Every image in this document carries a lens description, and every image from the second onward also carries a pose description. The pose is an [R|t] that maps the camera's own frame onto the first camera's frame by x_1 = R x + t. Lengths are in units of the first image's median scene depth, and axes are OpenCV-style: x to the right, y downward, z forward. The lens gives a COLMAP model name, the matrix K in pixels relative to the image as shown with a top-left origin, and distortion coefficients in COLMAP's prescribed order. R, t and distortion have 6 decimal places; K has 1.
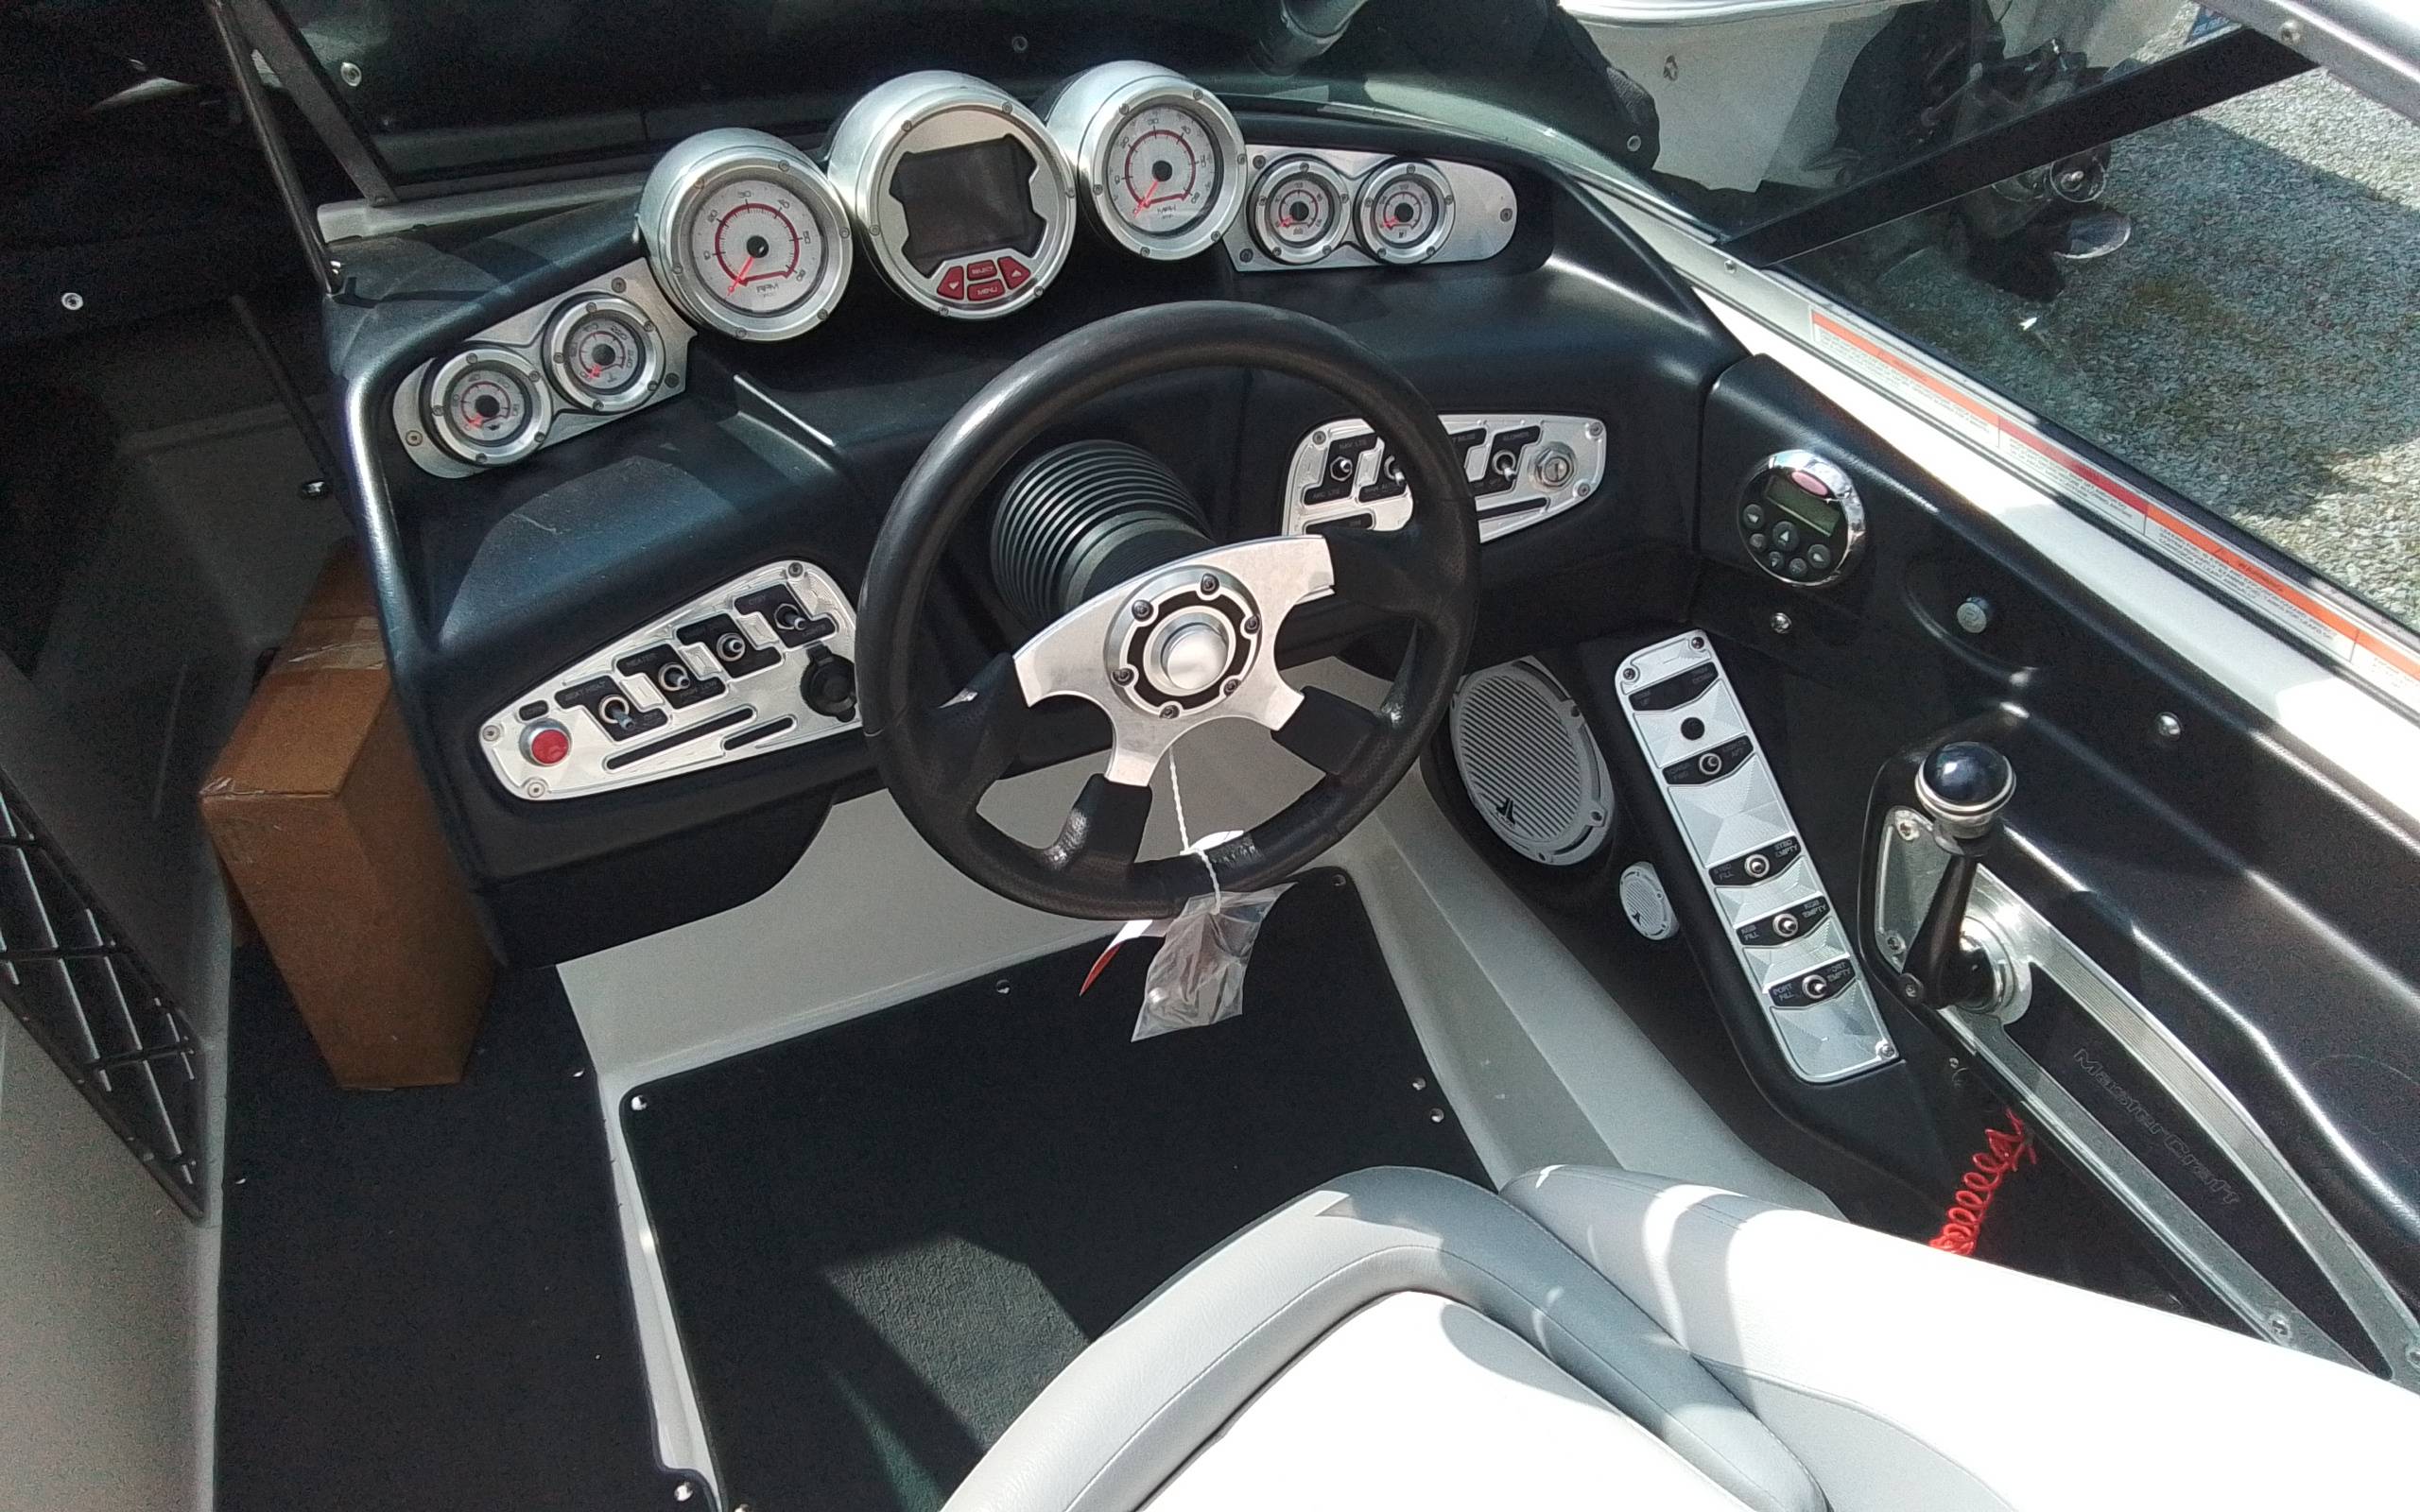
lens RADIAL K [[1791.3, 0, 1211.9], [0, 1791.3, 844.1], [0, 0, 1]] dist [0.091099, -0.115521]
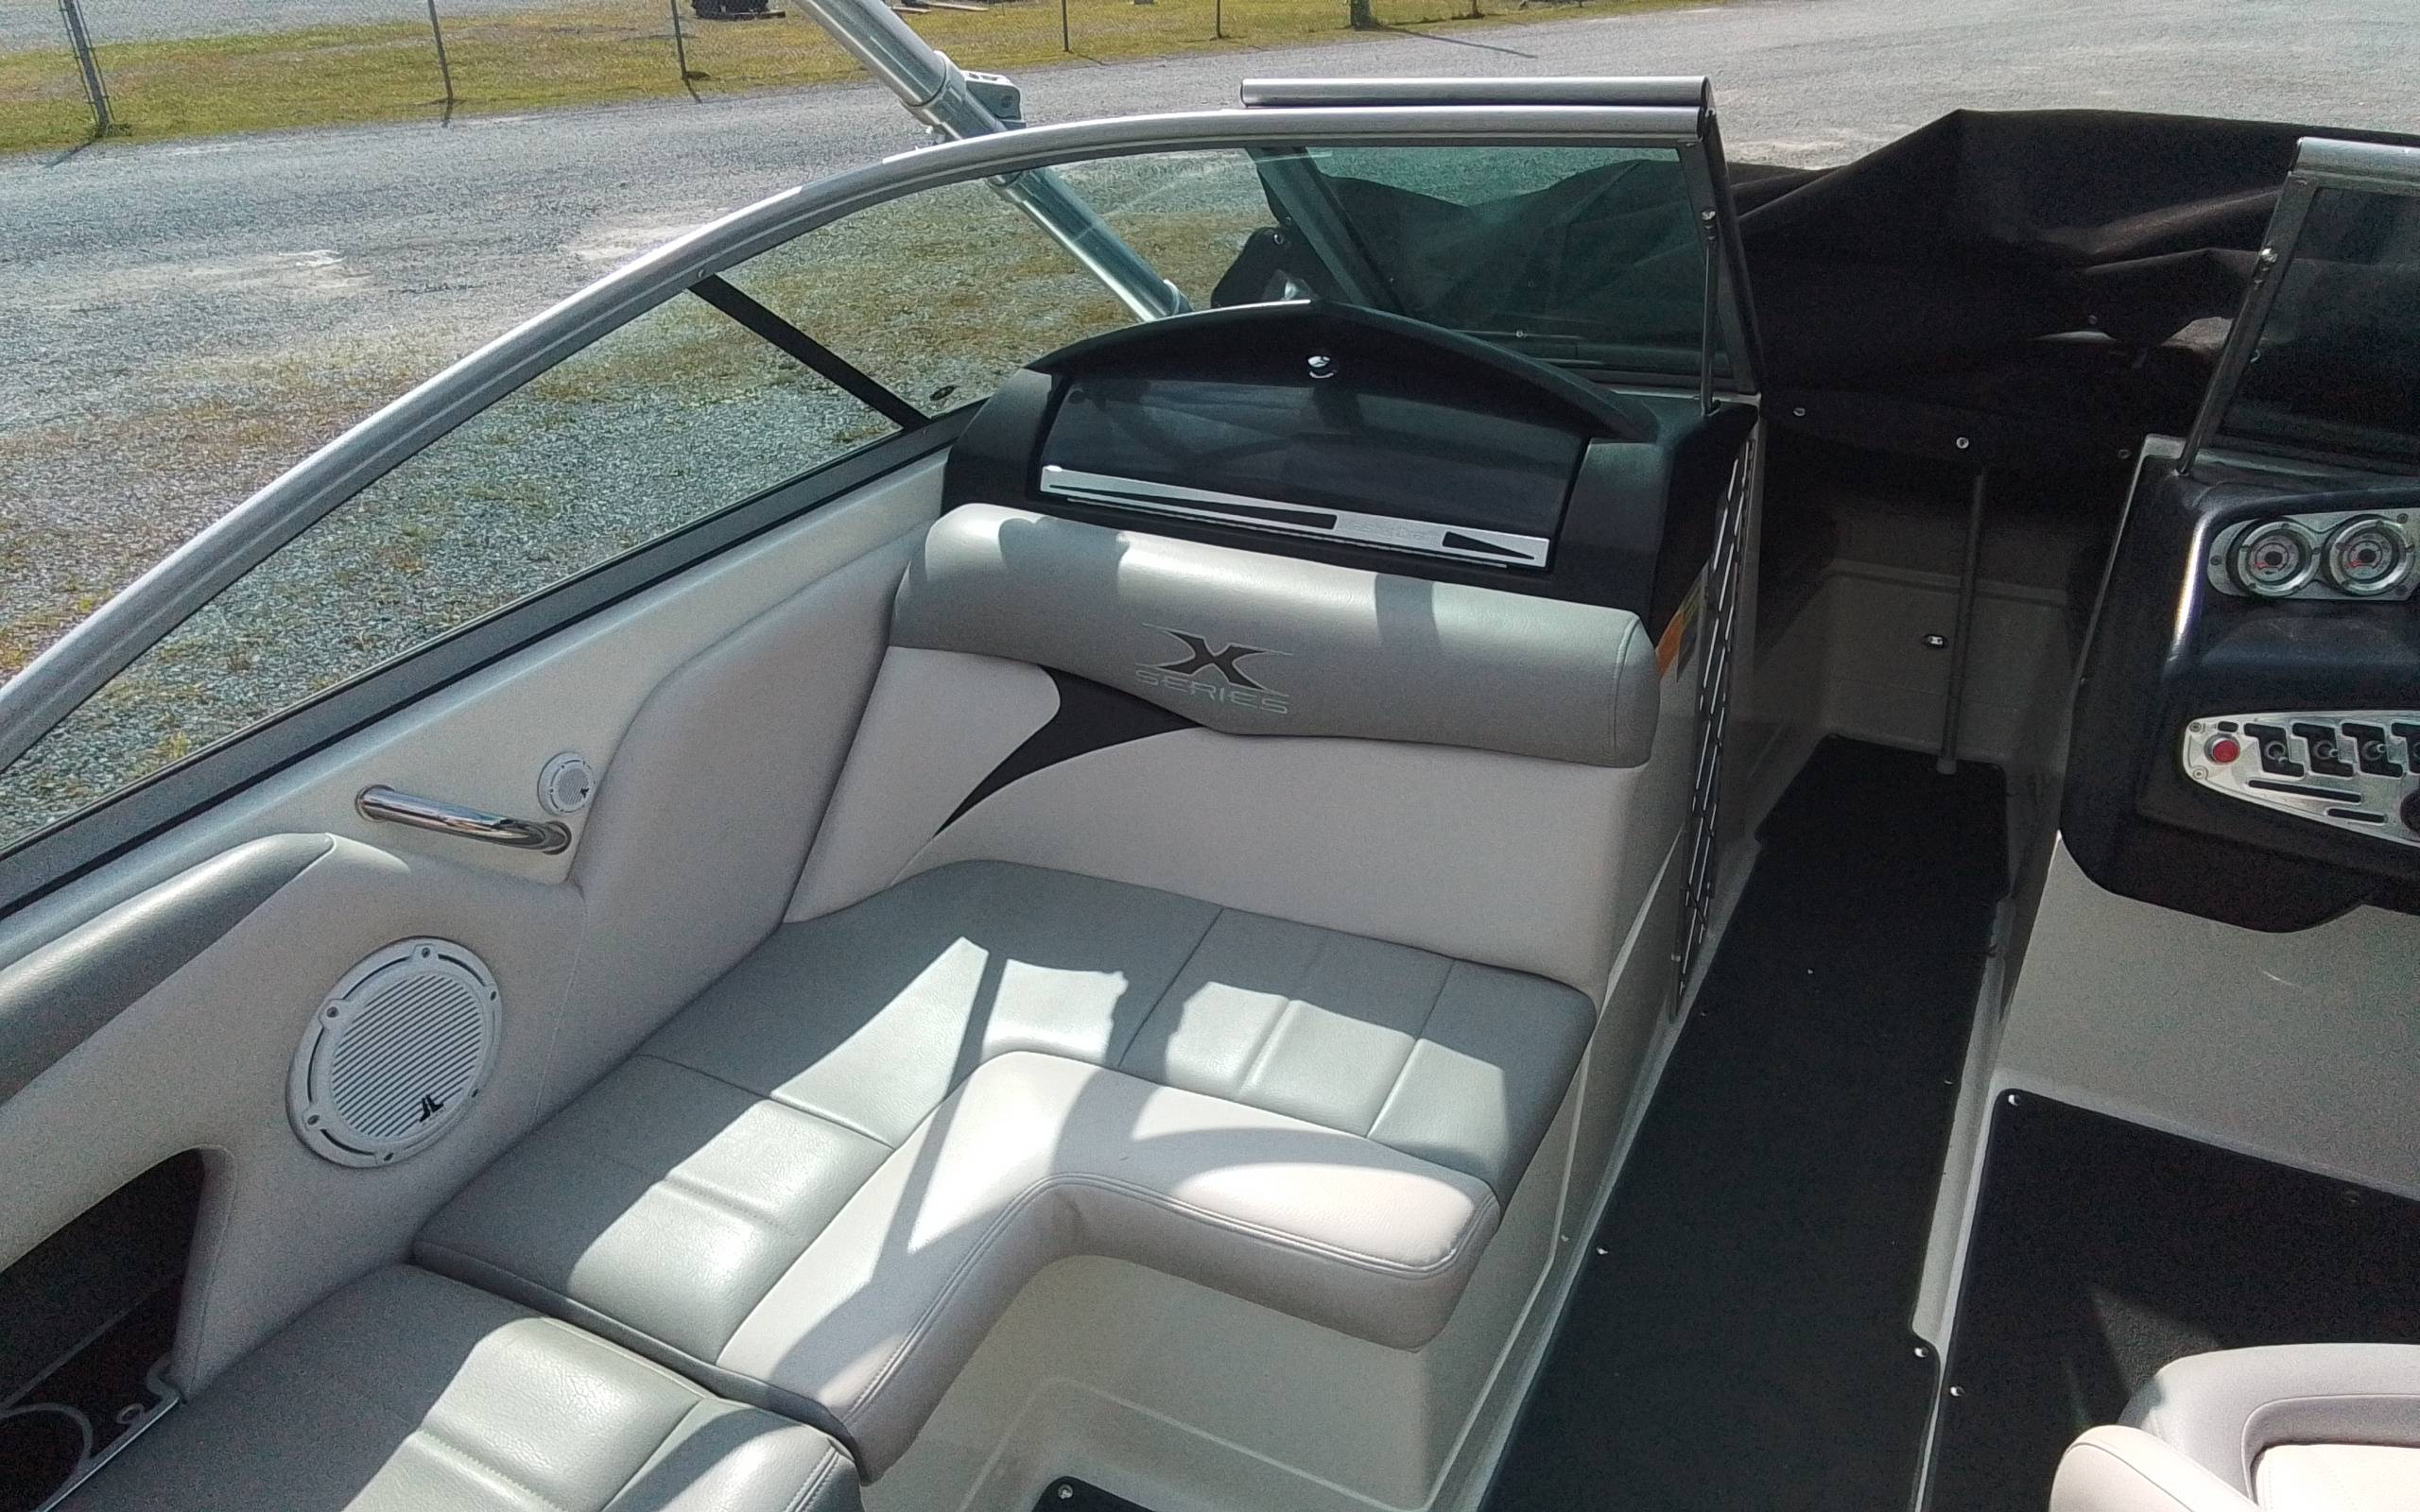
lens RADIAL K [[1664.8, 0, 1210.0], [0, 1664.8, 756.0], [0, 0, 1]] dist [0.060505, -0.084333]
pose [[0.638619, 0.392169, -0.662095, 0.026140], [-0.508452, 0.860870, 0.019484, 0.331045], [0.577618, 0.324201, 0.749167, -0.515129]]
